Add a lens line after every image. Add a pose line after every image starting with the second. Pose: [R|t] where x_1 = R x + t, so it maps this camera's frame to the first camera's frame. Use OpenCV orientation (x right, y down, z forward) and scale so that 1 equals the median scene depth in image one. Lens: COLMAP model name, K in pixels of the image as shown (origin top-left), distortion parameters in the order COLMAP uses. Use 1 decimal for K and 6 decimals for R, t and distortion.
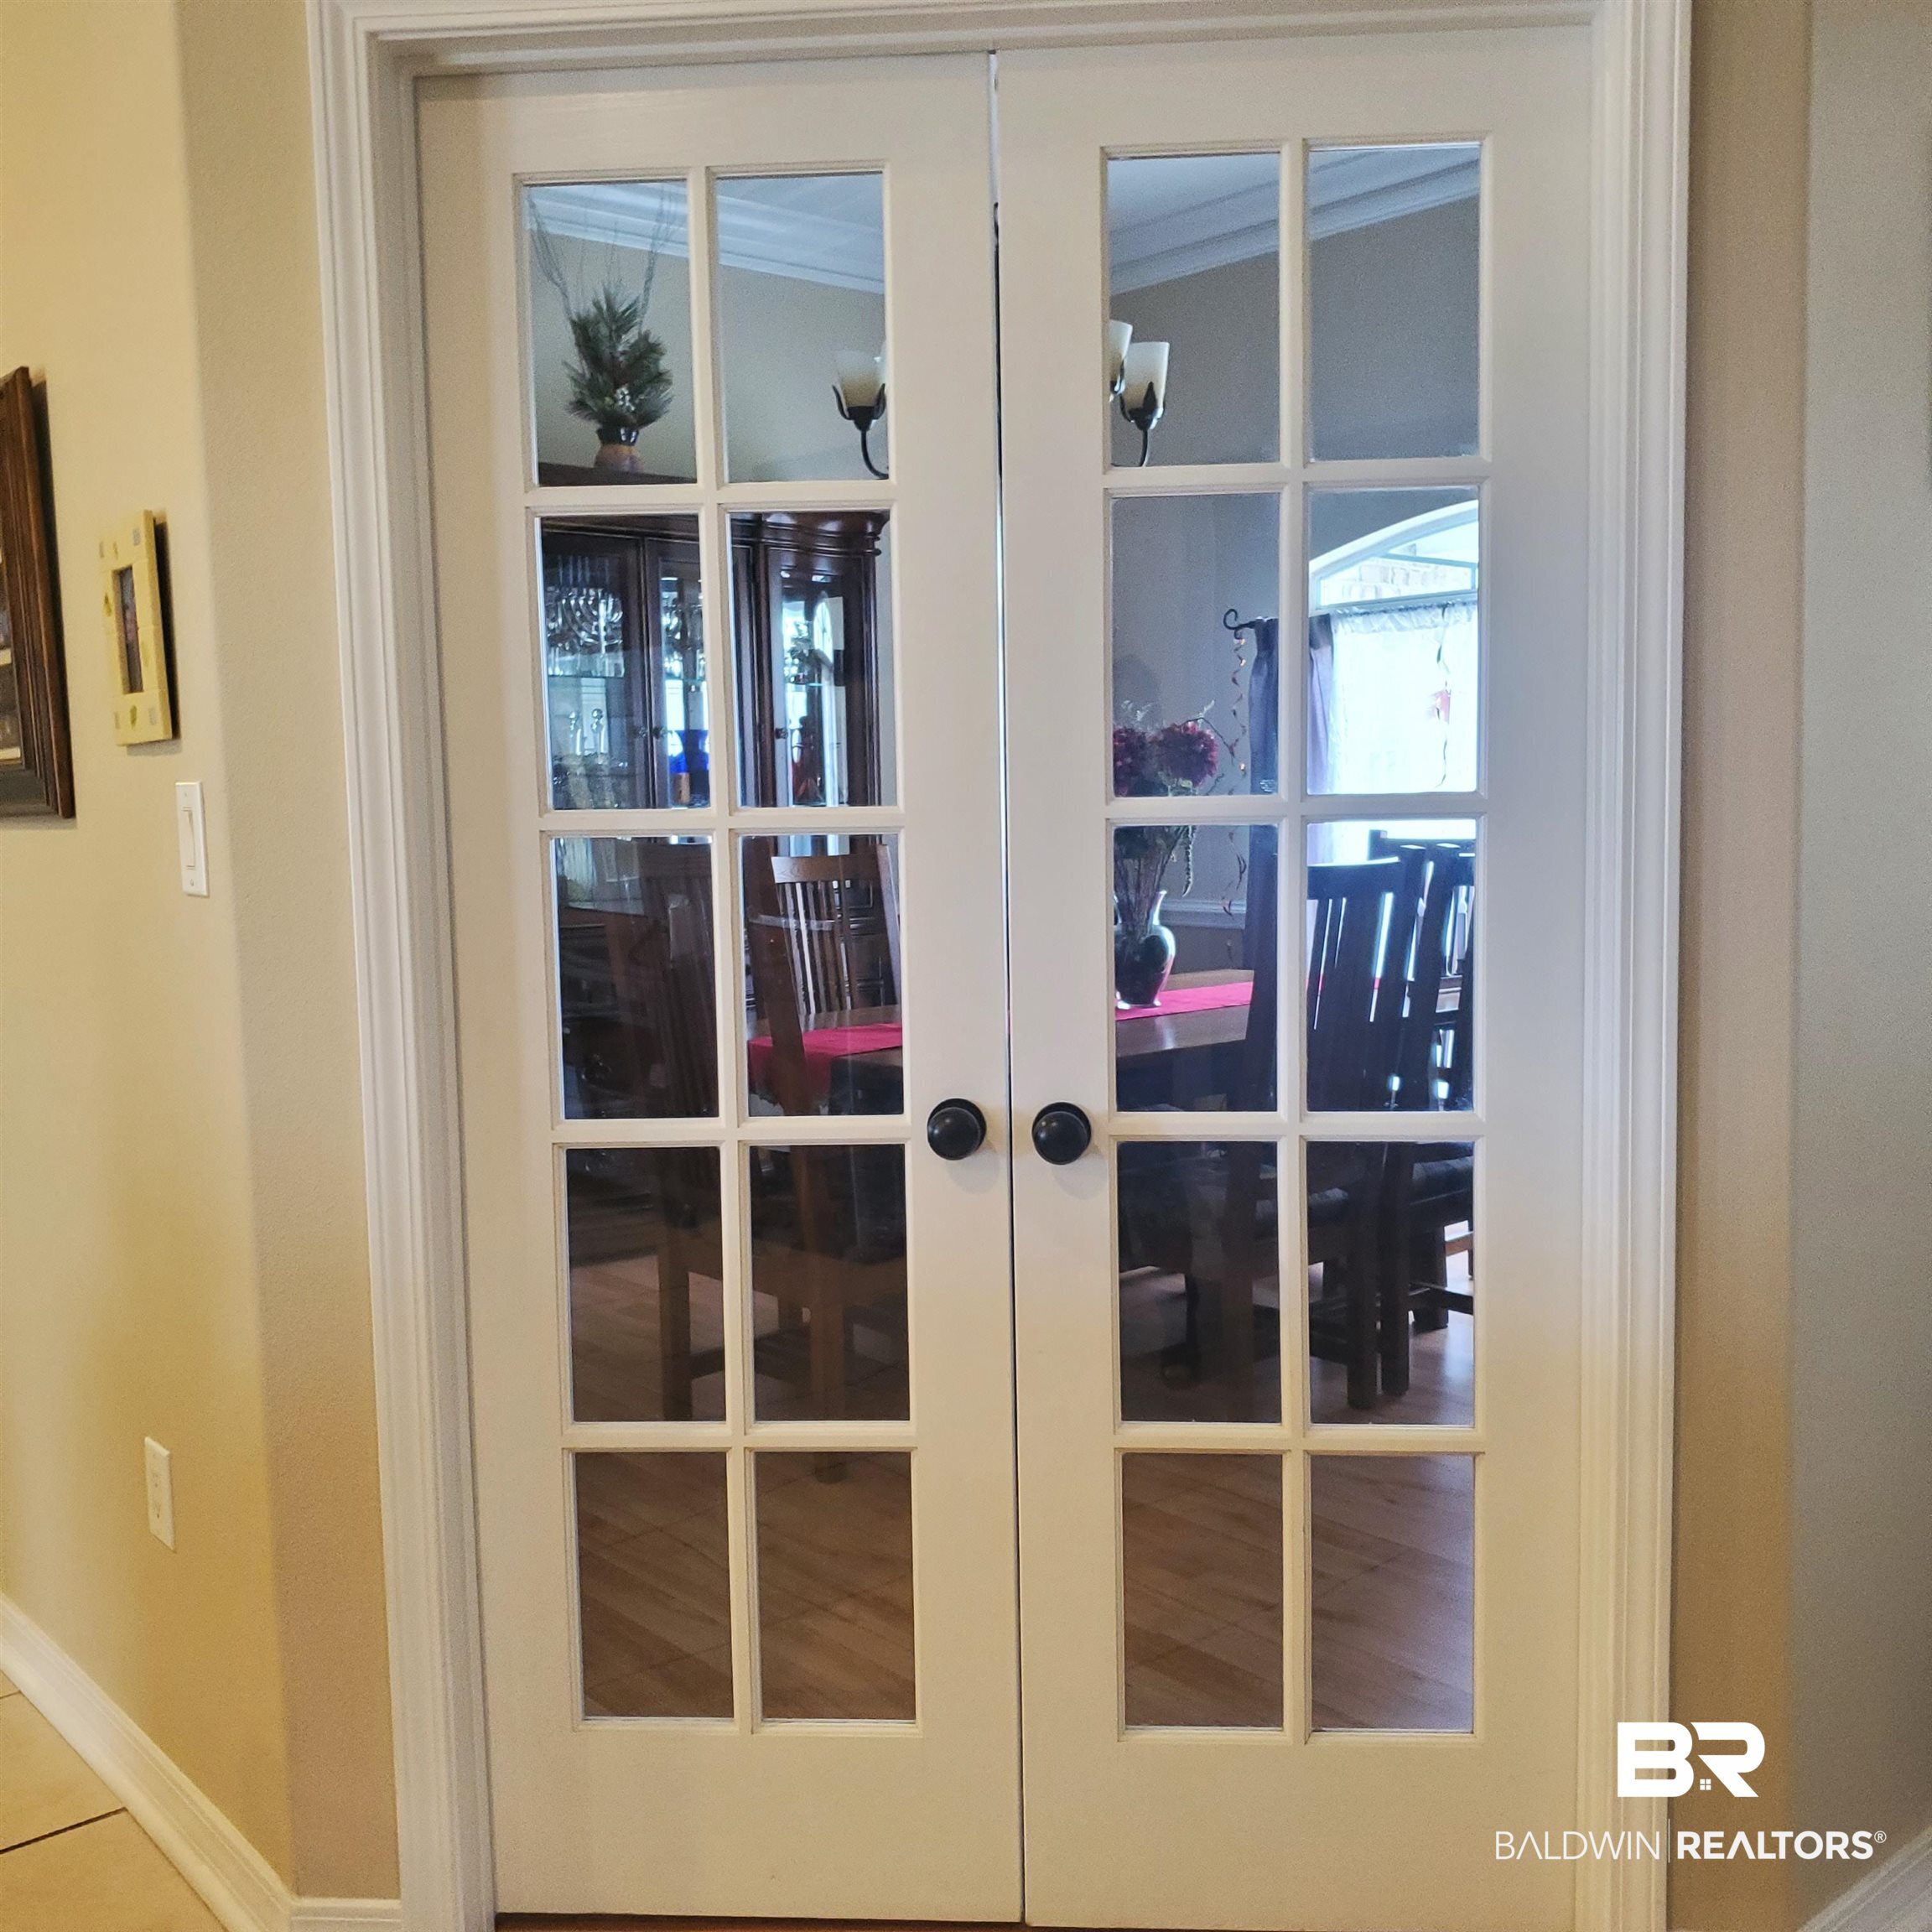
lens RADIAL K [[1987.0, 0, 966.0], [0, 1987.0, 966.0], [0, 0, 1]] dist [0.120090, -0.011158]
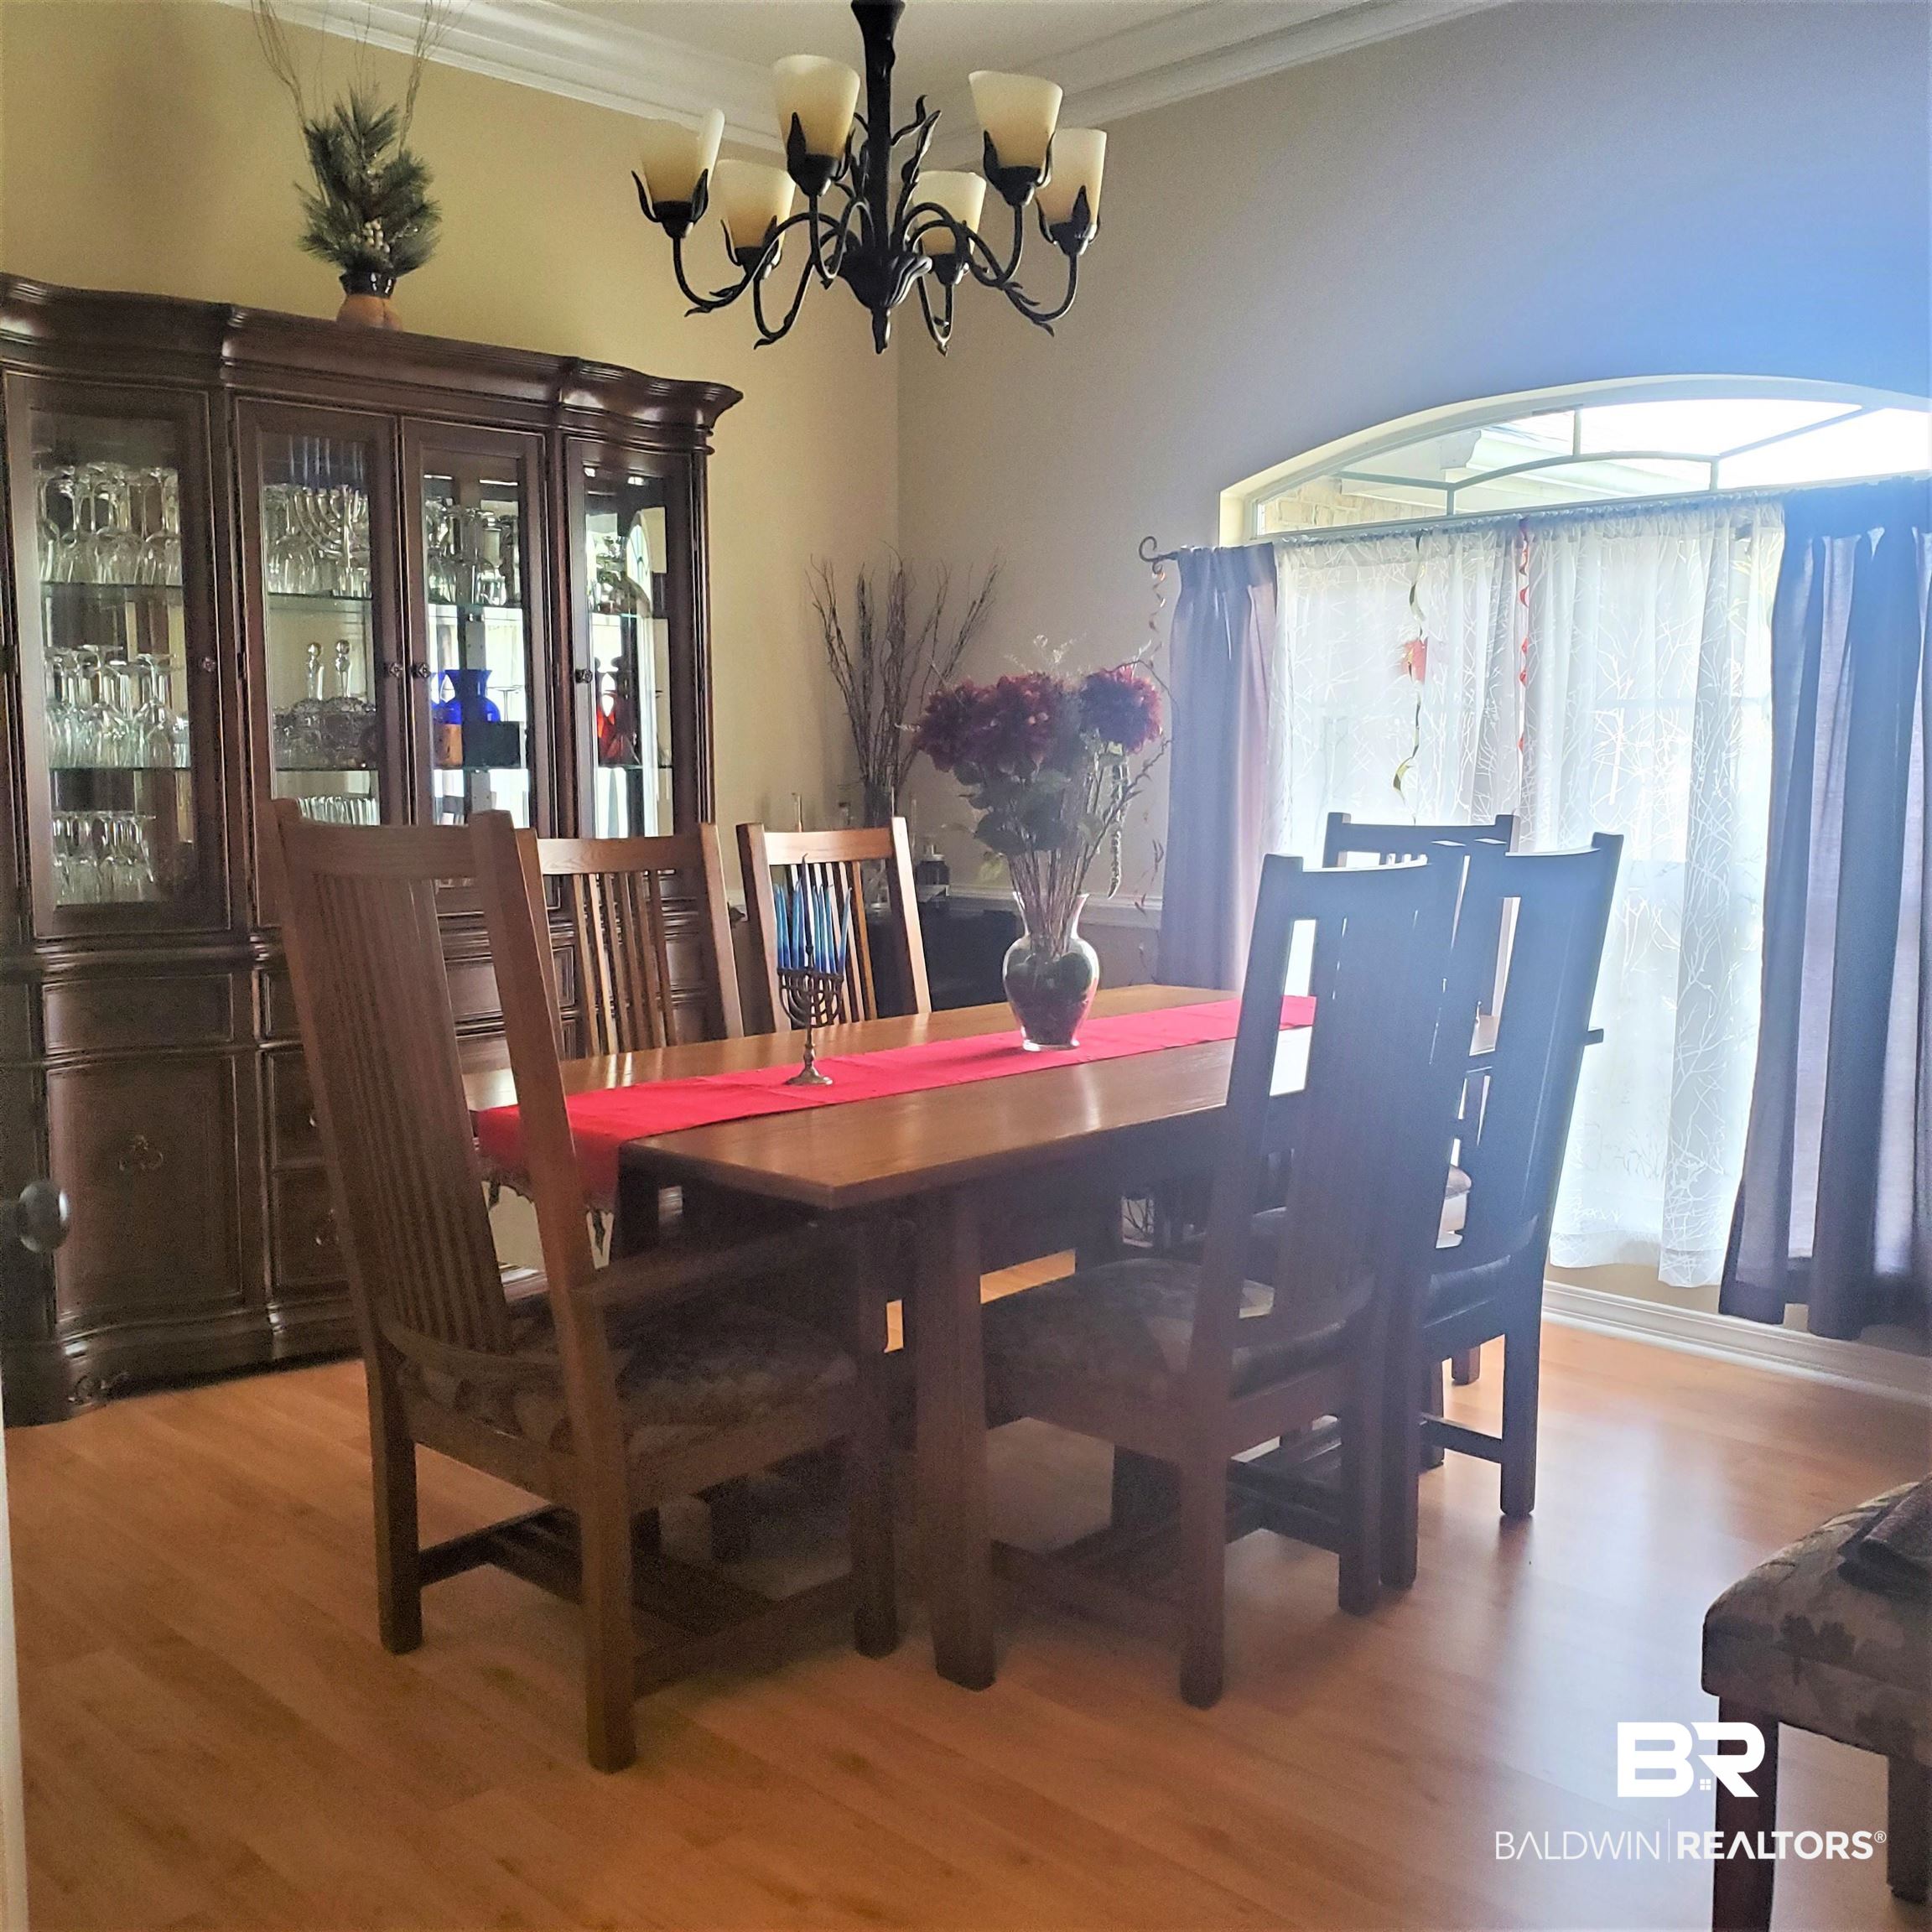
lens RADIAL K [[1986.5, 0, 966.0], [0, 1986.5, 966.0], [0, 0, 1]] dist [0.080978, 0.006767]
pose [[0.997225, 0.007777, 0.074043, -0.000226], [-0.009031, 0.999821, 0.016615, -0.017949], [-0.073901, -0.017238, 0.997117, 0.207871]]
